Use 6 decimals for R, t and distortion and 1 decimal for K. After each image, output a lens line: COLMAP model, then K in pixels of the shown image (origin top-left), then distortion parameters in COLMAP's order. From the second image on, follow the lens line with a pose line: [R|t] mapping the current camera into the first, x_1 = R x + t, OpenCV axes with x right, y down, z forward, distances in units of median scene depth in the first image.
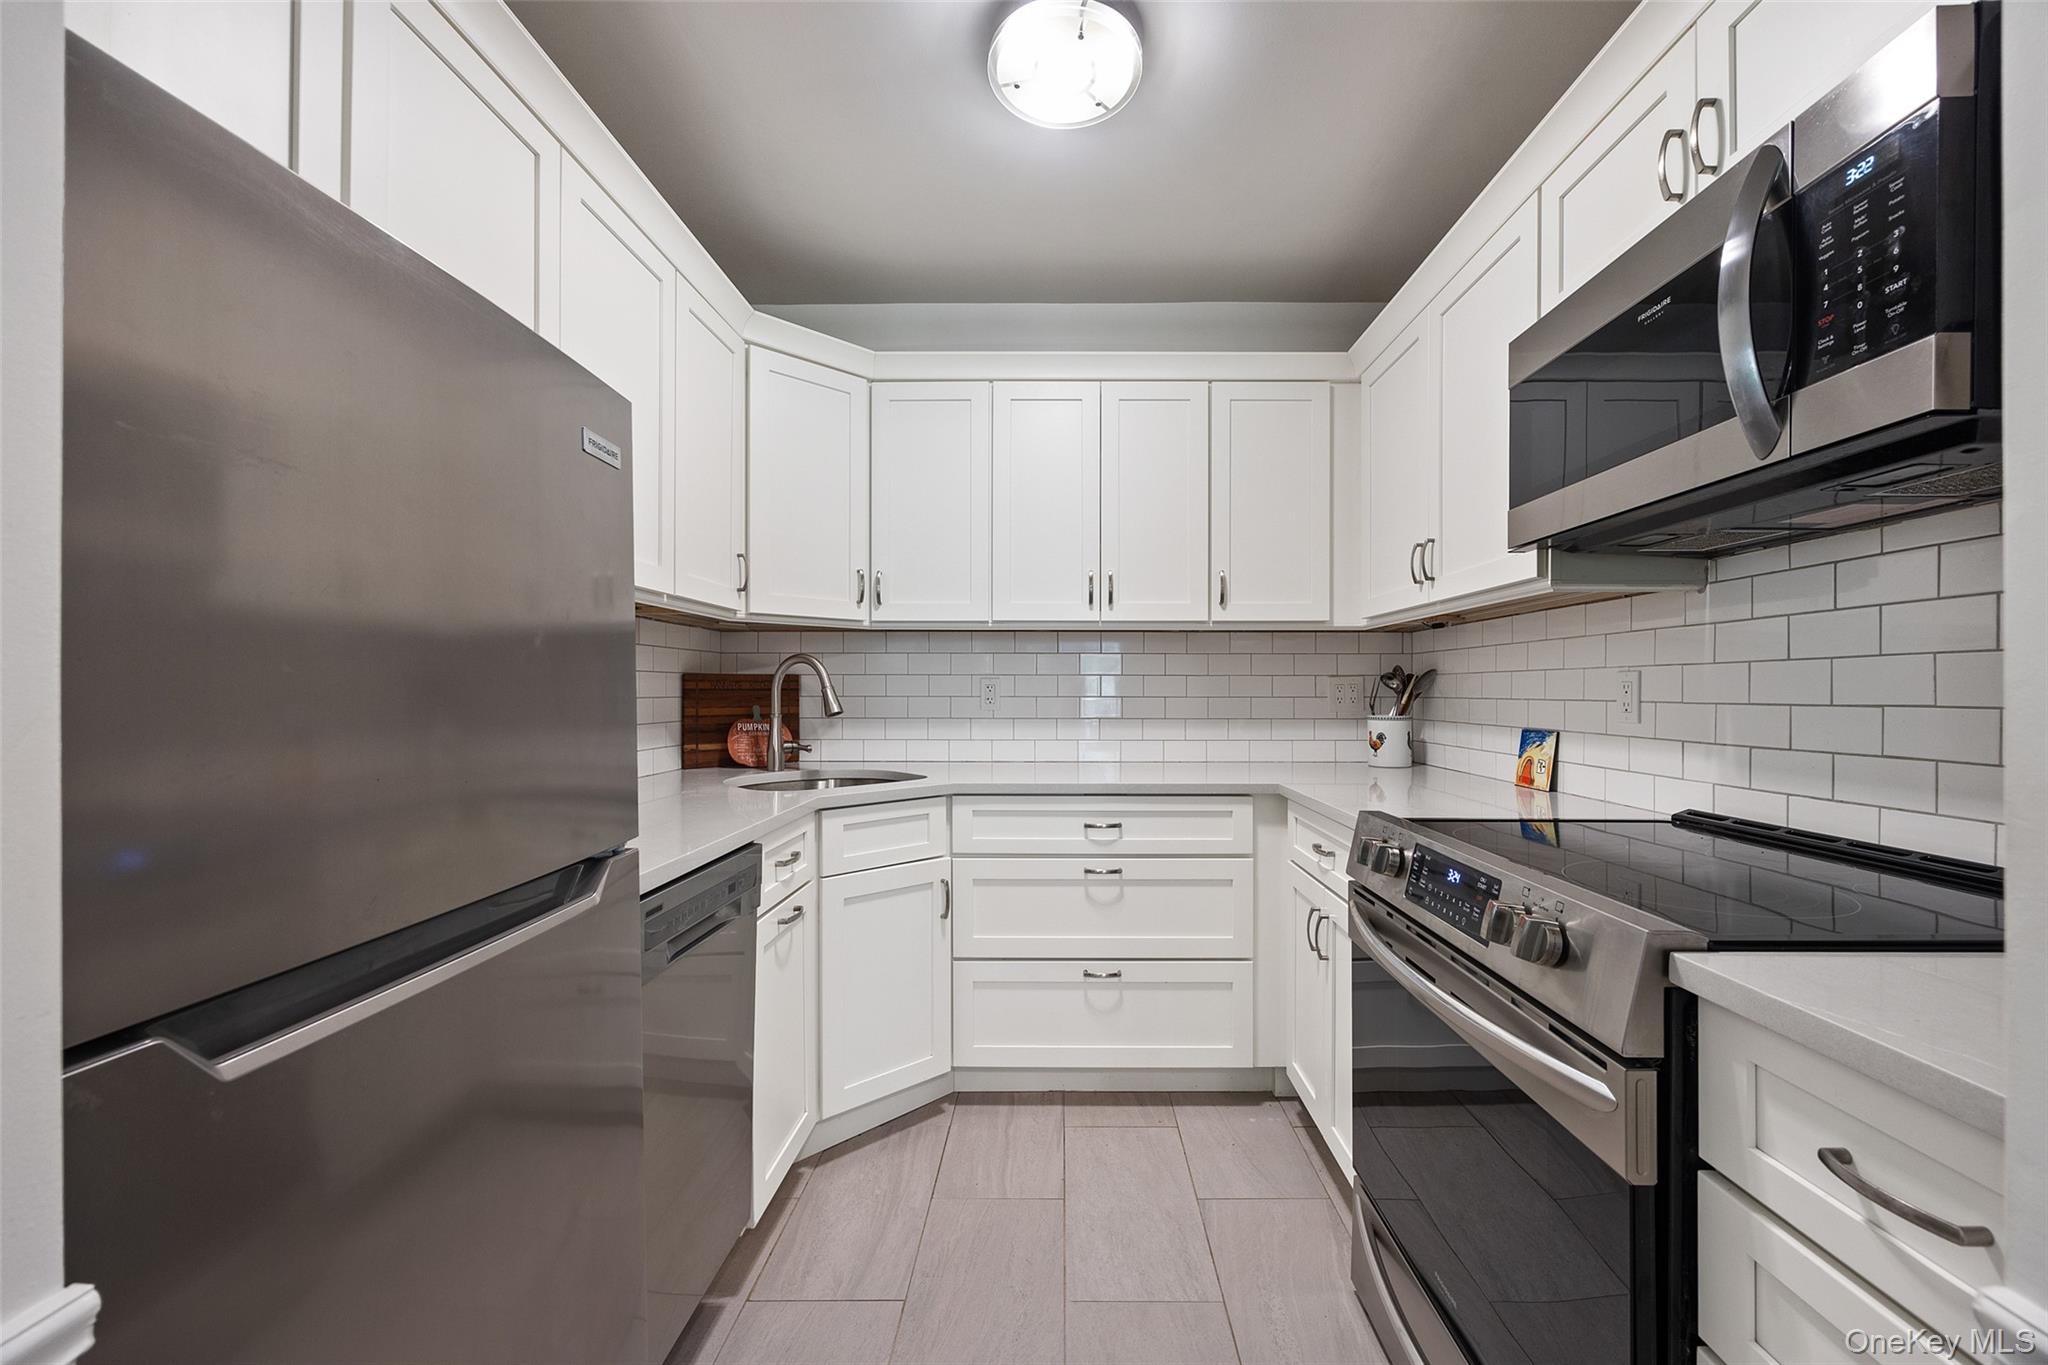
lens RADIAL K [[791.3, 0, 1028.0], [0, 791.3, 712.9], [0, 0, 1]] dist [-0.003067, -0.000311]
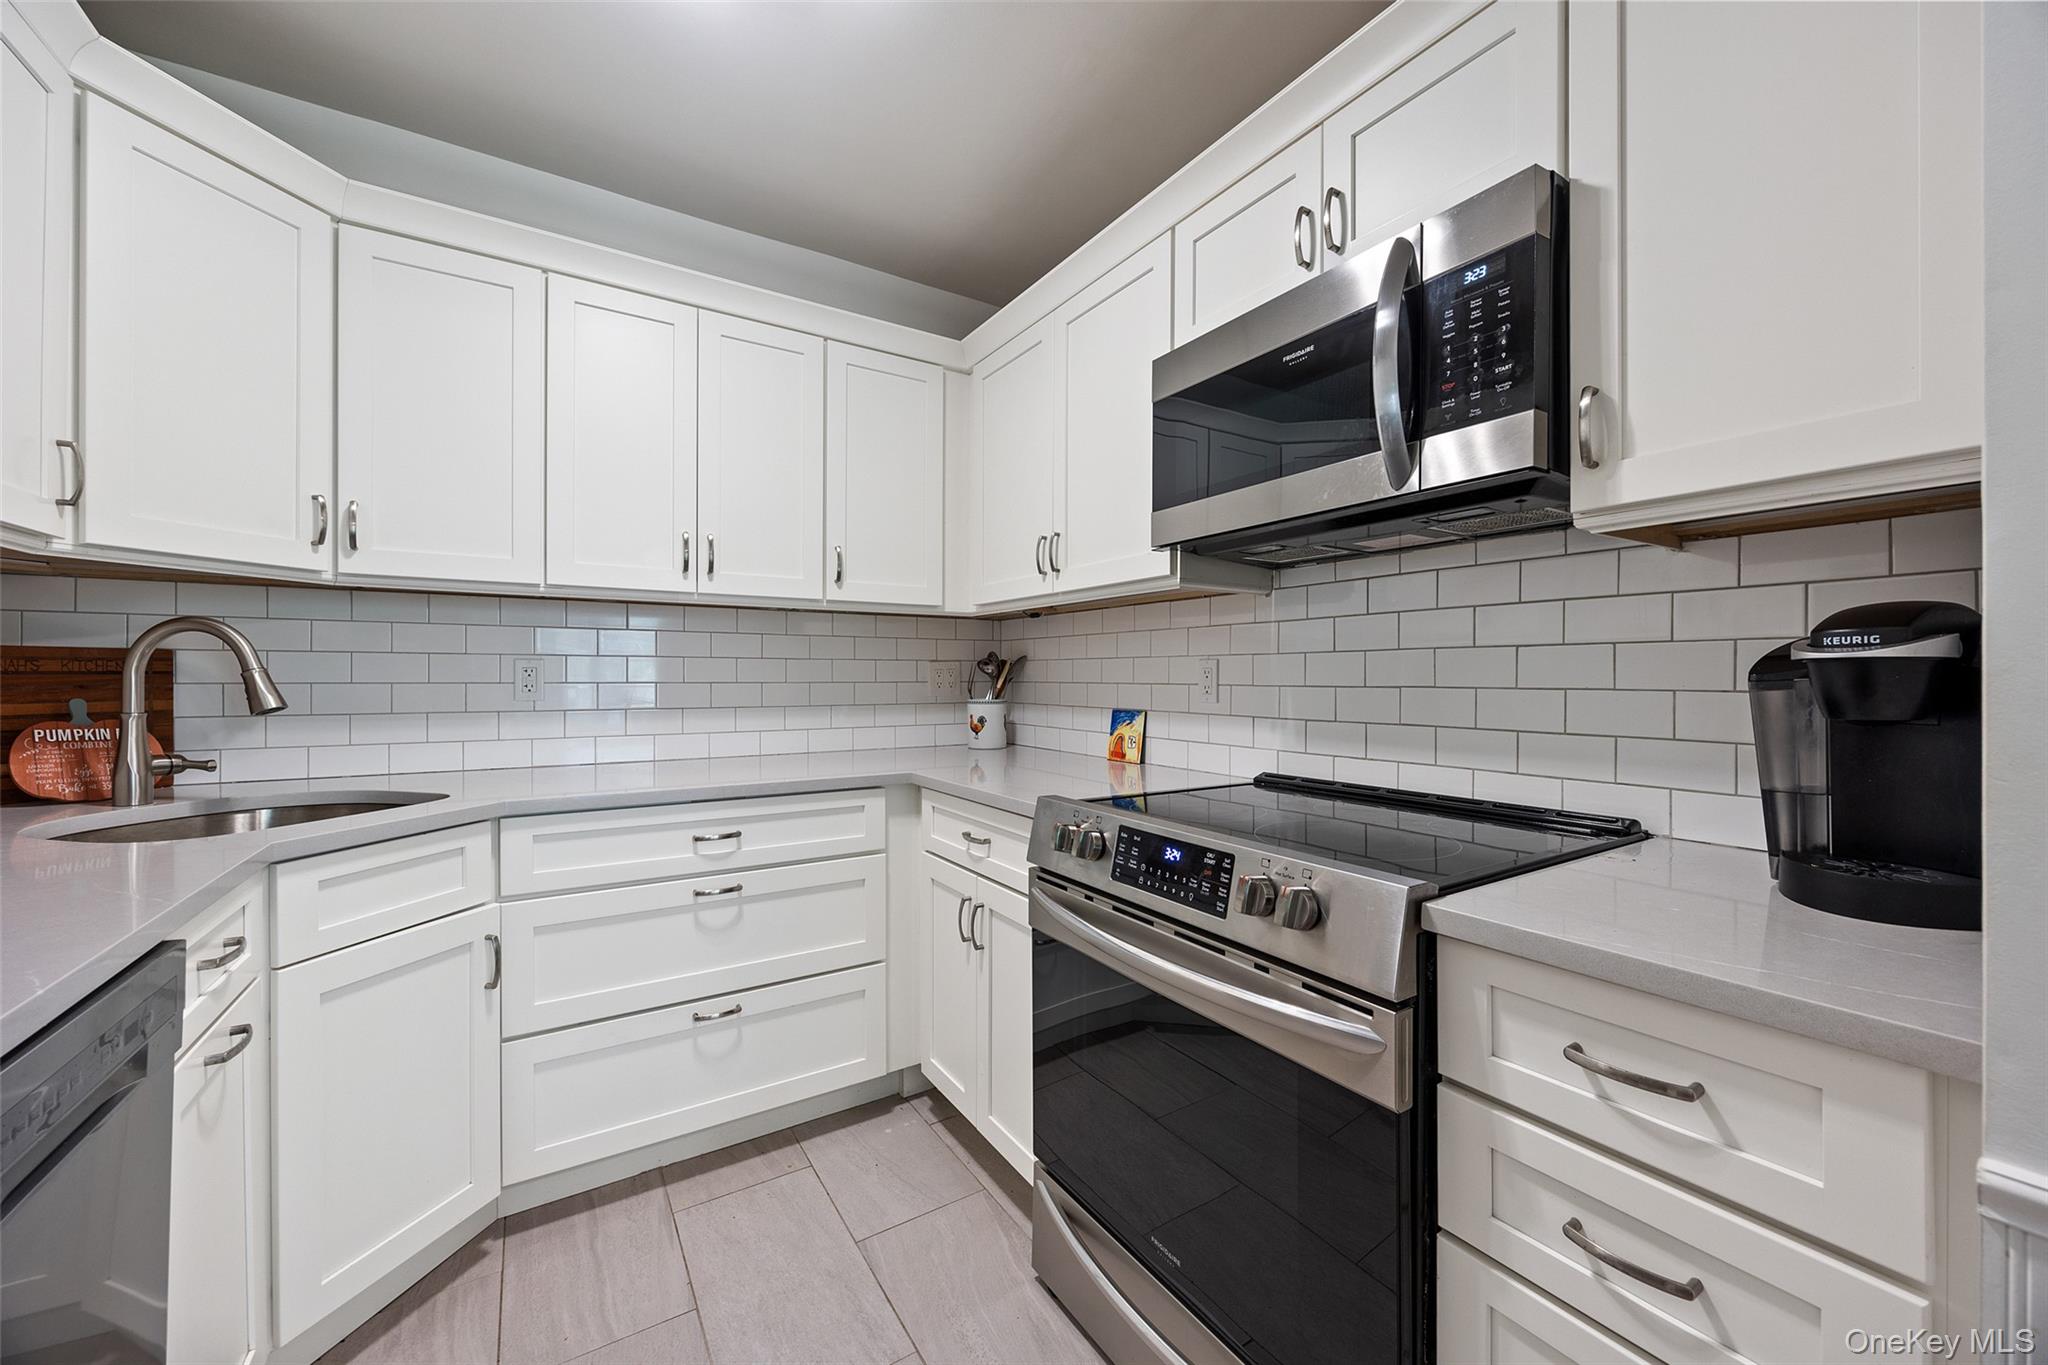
lens RADIAL K [[791.0, 0, 1025.0], [0, 791.0, 692.1], [0, 0, 1]] dist [-0.003807, -0.000243]
pose [[0.827627, -0.010981, 0.561171, -0.103609], [0.014994, 0.999884, -0.002548, -0.003324], [-0.561078, 0.010523, 0.827696, 0.122489]]
